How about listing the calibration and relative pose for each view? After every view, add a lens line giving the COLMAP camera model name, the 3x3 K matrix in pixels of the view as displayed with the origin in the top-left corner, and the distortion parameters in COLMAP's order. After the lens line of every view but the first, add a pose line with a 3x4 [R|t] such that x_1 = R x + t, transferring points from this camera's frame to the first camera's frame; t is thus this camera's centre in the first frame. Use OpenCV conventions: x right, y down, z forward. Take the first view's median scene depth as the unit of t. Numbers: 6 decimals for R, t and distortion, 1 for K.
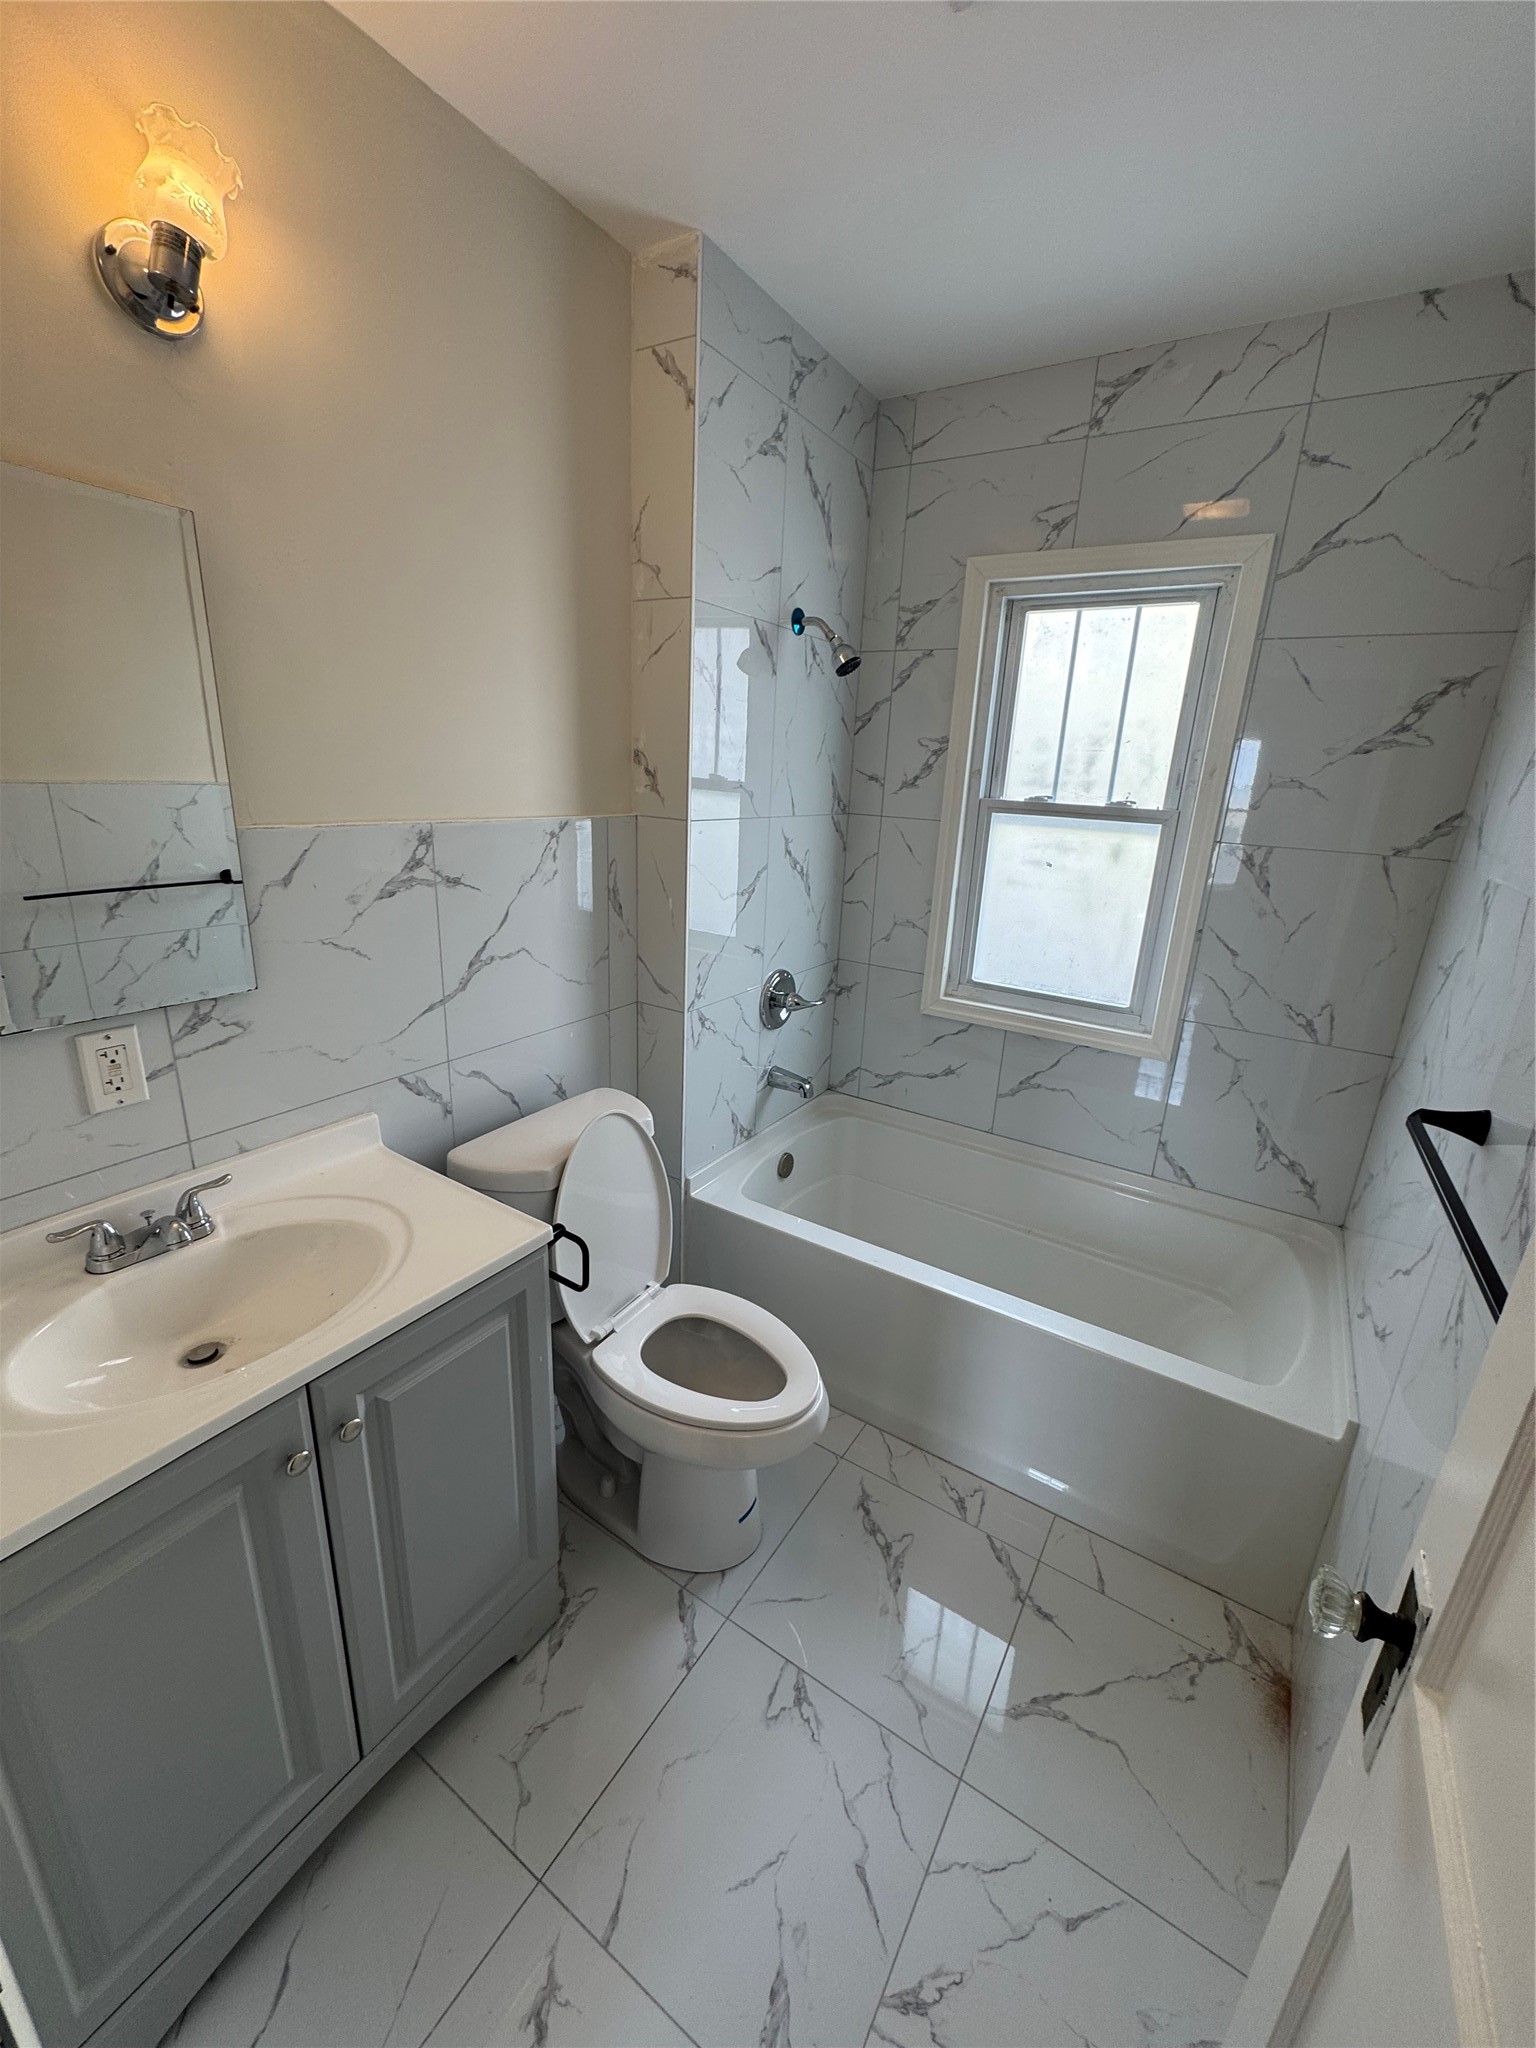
lens RADIAL K [[815.4, 0, 776.6], [0, 815.4, 1022.6], [0, 0, 1]] dist [-0.002318, -0.000016]
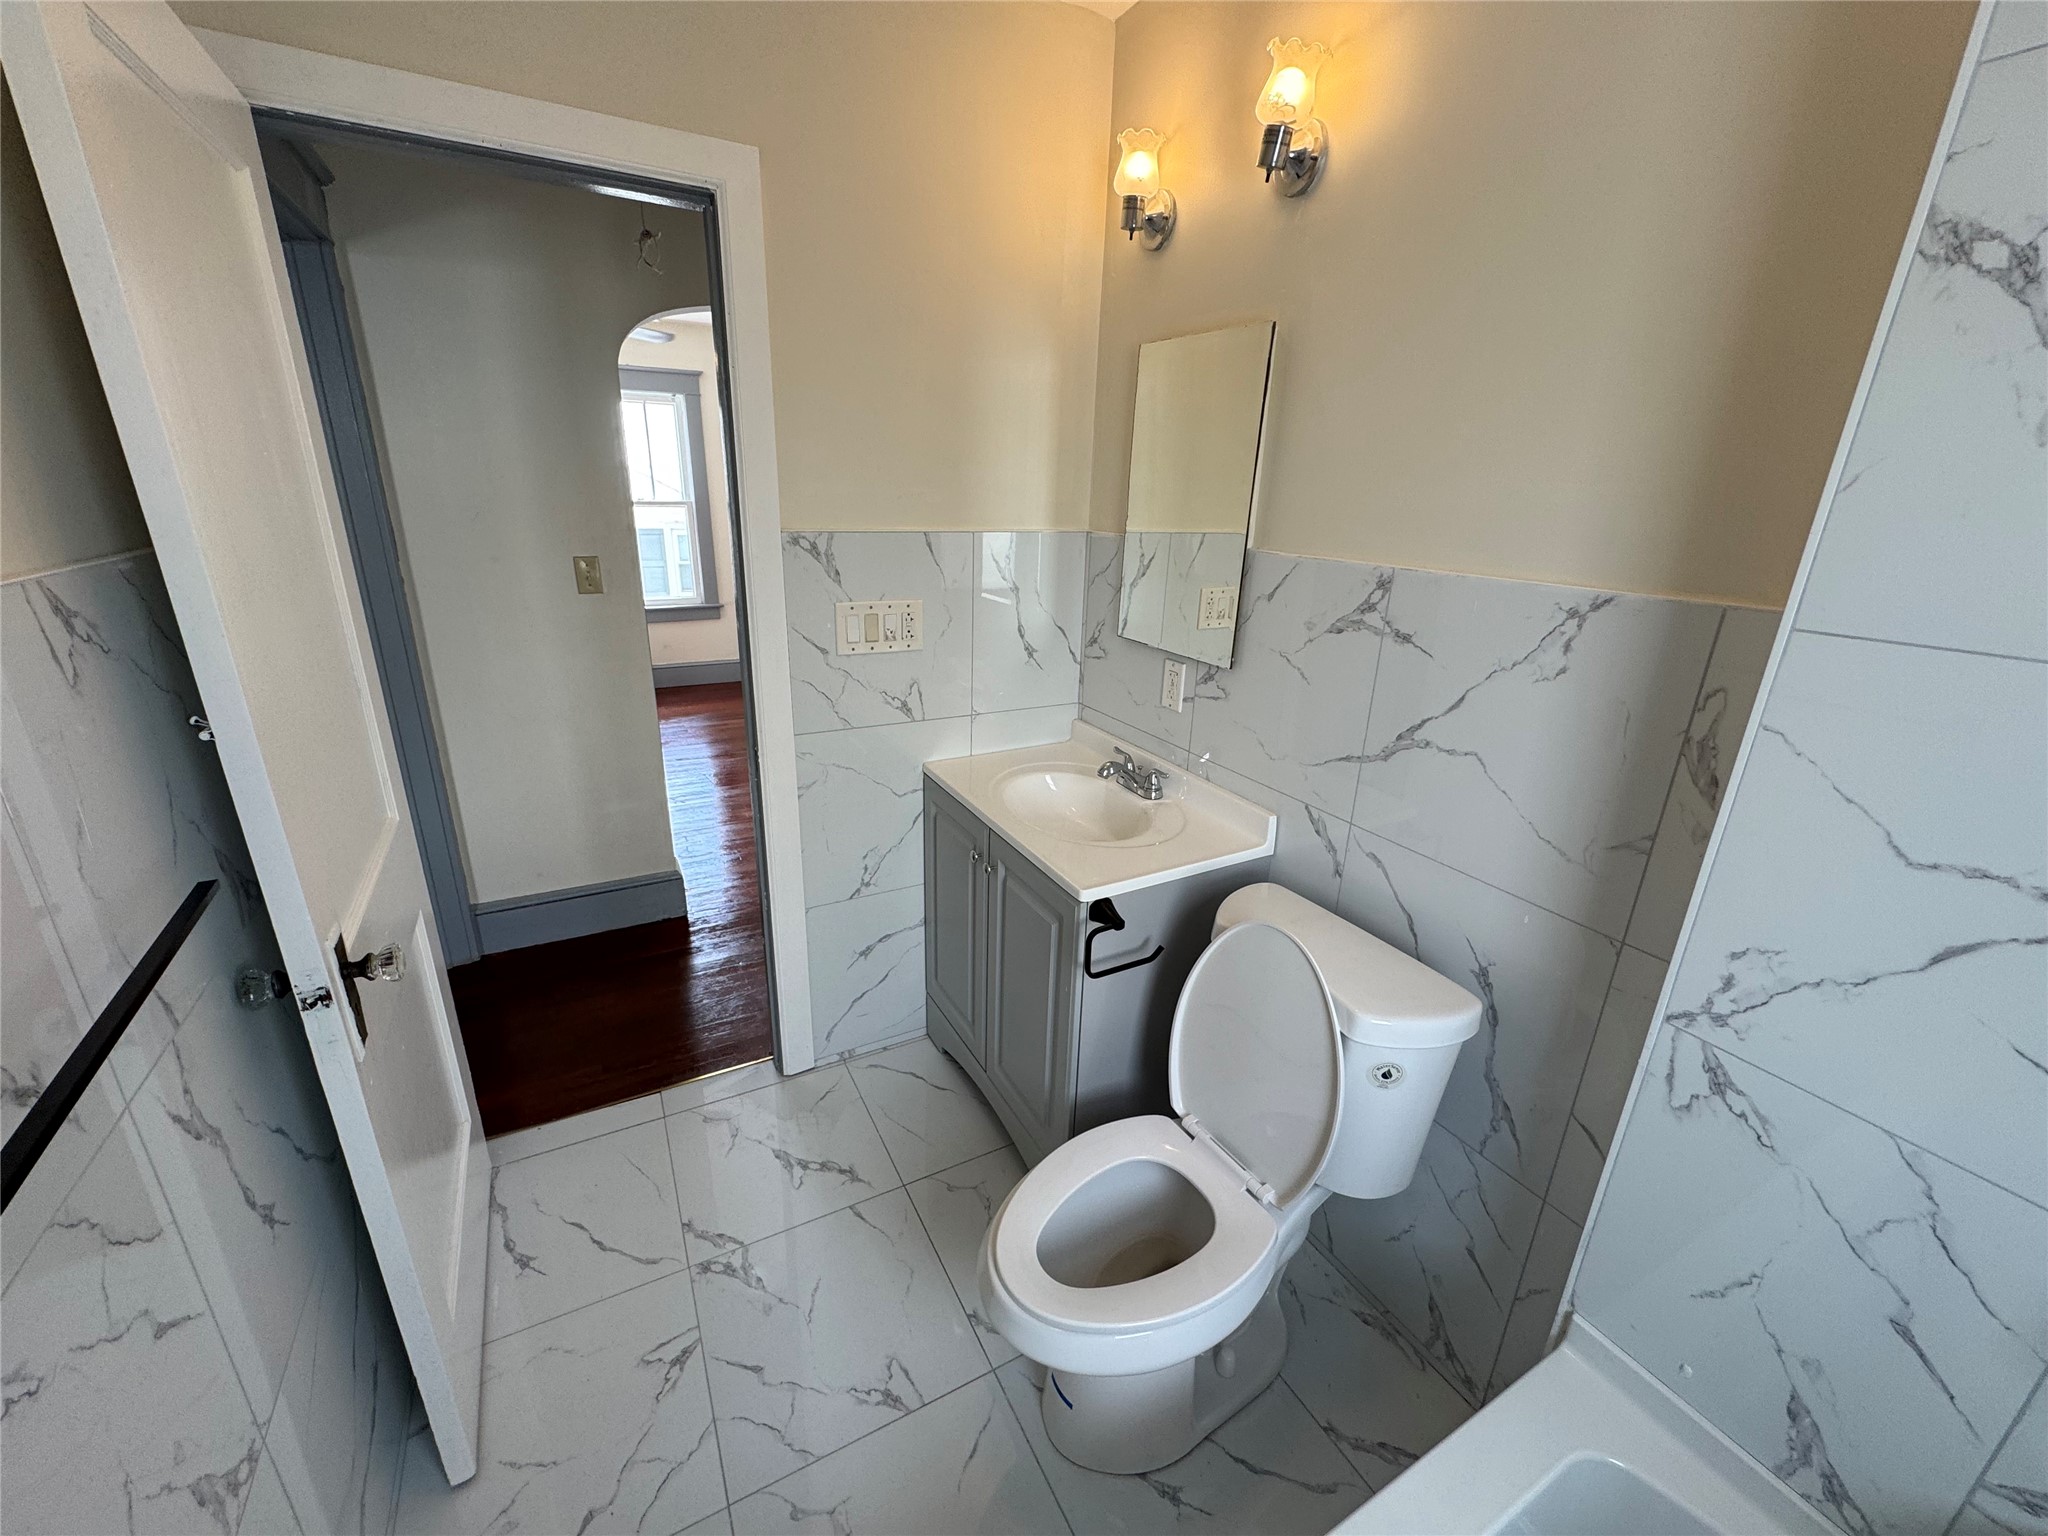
lens RADIAL K [[815.4, 0, 1025.7], [0, 815.4, 762.4], [0, 0, 1]] dist [-0.002318, -0.000016]
pose [[-0.485615, 0.221840, -0.845556, 0.508142], [-0.311352, 0.859941, 0.404428, -0.252684], [0.816846, 0.459662, -0.348530, 0.915752]]
